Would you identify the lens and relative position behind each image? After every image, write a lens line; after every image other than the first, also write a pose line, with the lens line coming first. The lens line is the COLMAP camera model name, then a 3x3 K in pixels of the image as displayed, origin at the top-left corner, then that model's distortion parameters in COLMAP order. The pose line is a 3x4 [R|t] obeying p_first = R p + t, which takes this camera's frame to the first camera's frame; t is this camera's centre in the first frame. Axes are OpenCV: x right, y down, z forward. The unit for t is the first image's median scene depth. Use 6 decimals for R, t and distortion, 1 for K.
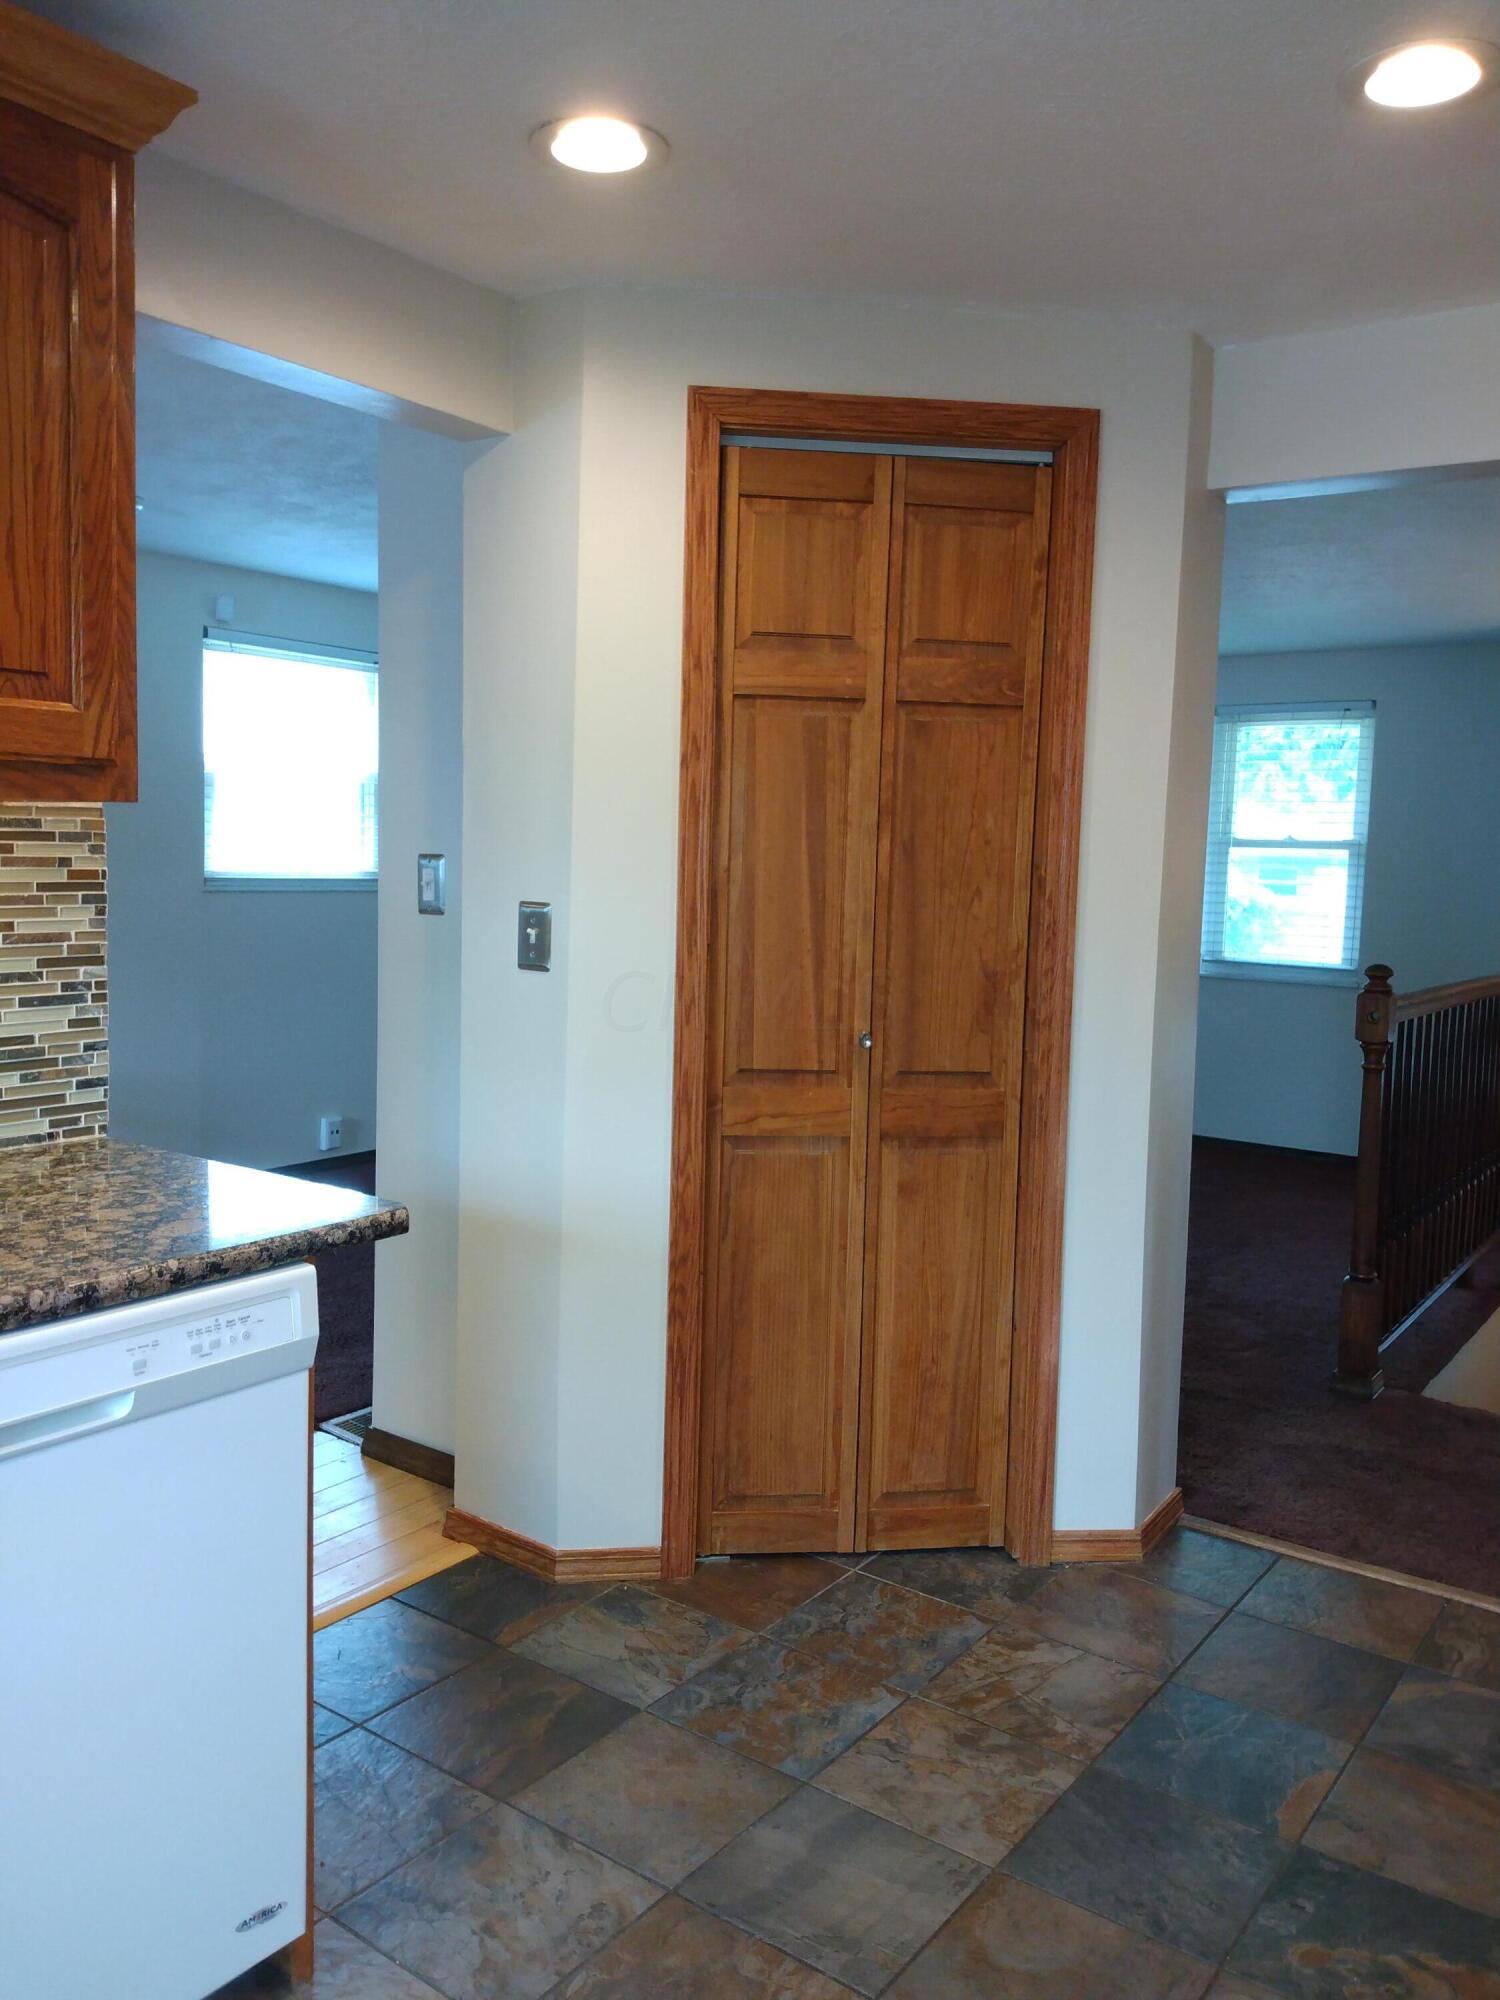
lens RADIAL K [[1564.7, 0, 750.0], [0, 1564.7, 1000.0], [0, 0, 1]] dist [-0.002944, 0.004392]
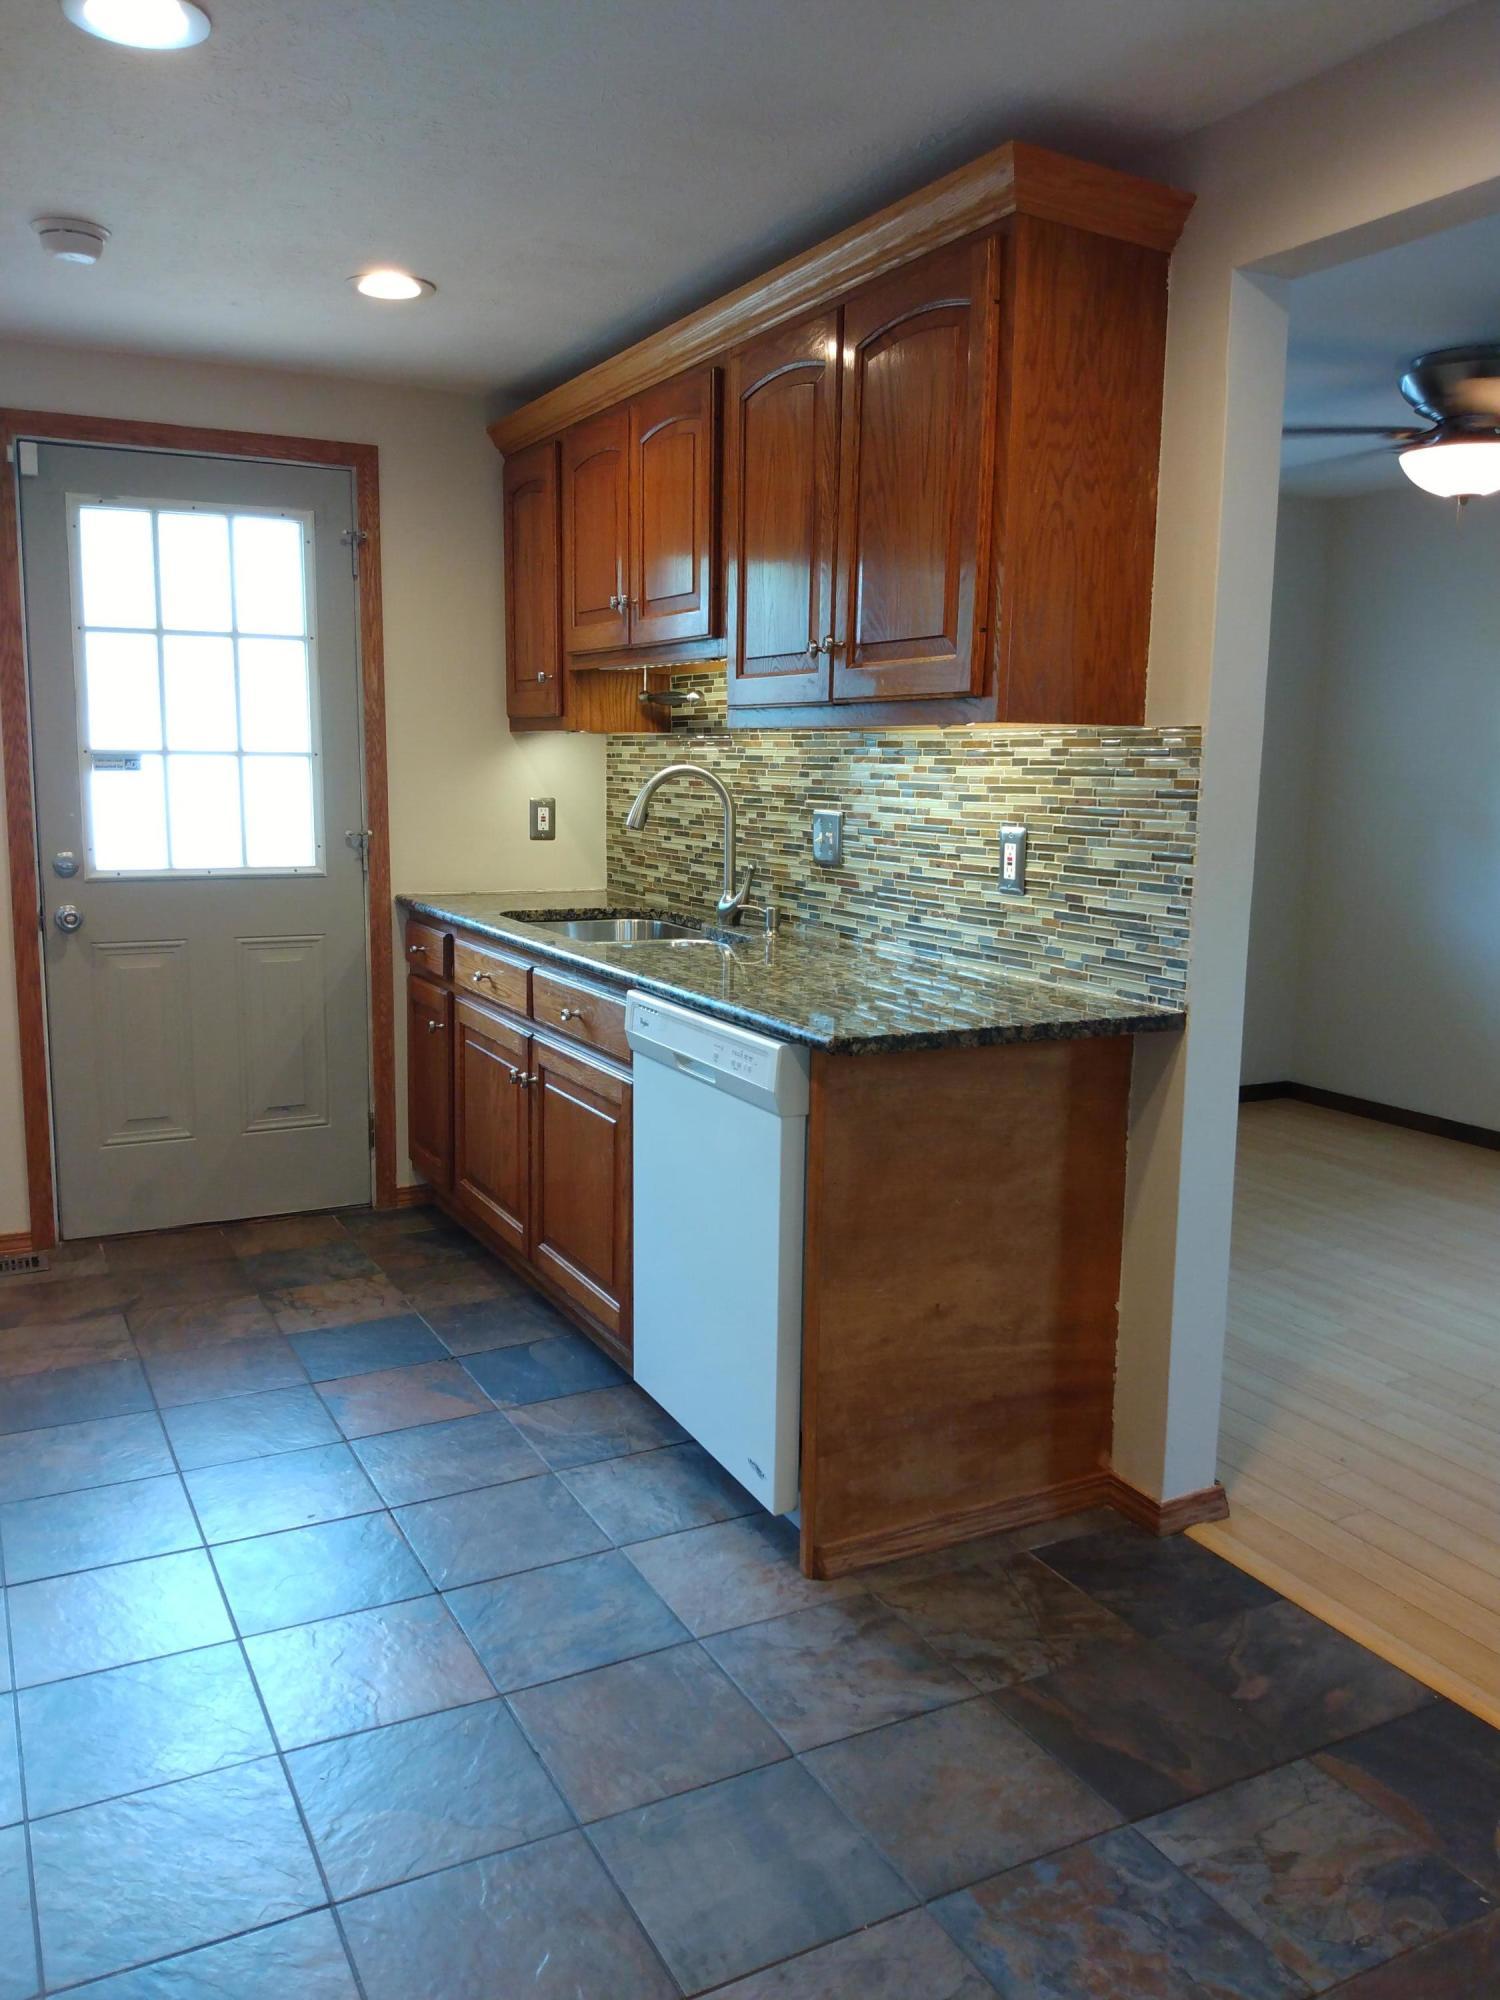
lens RADIAL K [[1564.7, 0, 750.0], [0, 1564.7, 1000.0], [0, 0, 1]] dist [-0.002944, 0.004392]
pose [[-0.436872, 0.103567, -0.893542, 0.778109], [-0.114495, 0.978868, 0.169436, -0.083491], [0.892207, 0.176328, -0.415782, 1.224684]]
